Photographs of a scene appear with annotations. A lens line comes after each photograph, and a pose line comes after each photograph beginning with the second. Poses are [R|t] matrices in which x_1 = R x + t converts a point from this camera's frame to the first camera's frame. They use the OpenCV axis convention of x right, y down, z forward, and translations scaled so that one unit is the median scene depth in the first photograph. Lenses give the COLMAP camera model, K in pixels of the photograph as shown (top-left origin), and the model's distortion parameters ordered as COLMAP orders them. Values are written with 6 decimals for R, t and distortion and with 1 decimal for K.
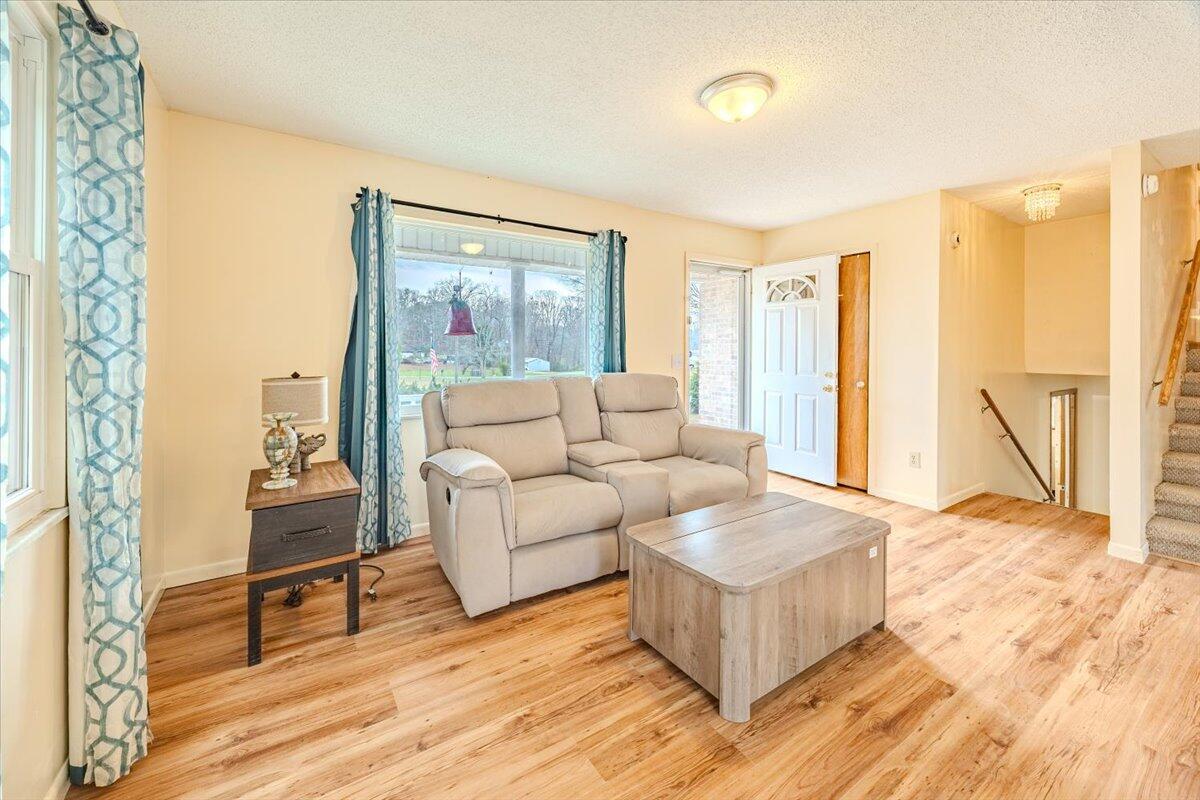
lens RADIAL K [[478.7, 0, 604.6], [0, 478.7, 342.7], [0, 0, 1]] dist [-0.000398, -0.000279]
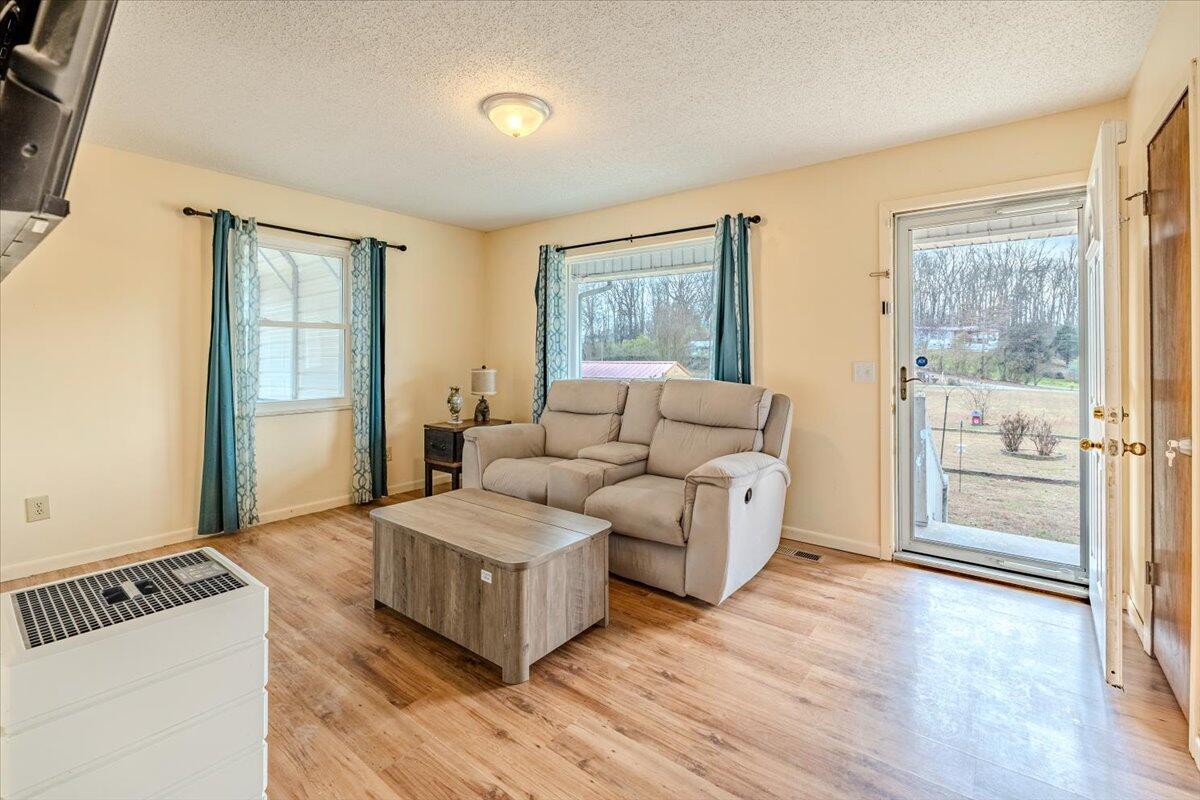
lens RADIAL K [[543.0, 0, 607.3], [0, 543.0, 346.6], [0, 0, 1]] dist [-0.005719, -0.000576]
pose [[0.309524, -0.012747, -0.950806, 1.137496], [0.008718, 0.999906, -0.010567, 0.012679], [0.950852, -0.005019, 0.309606, 0.638289]]
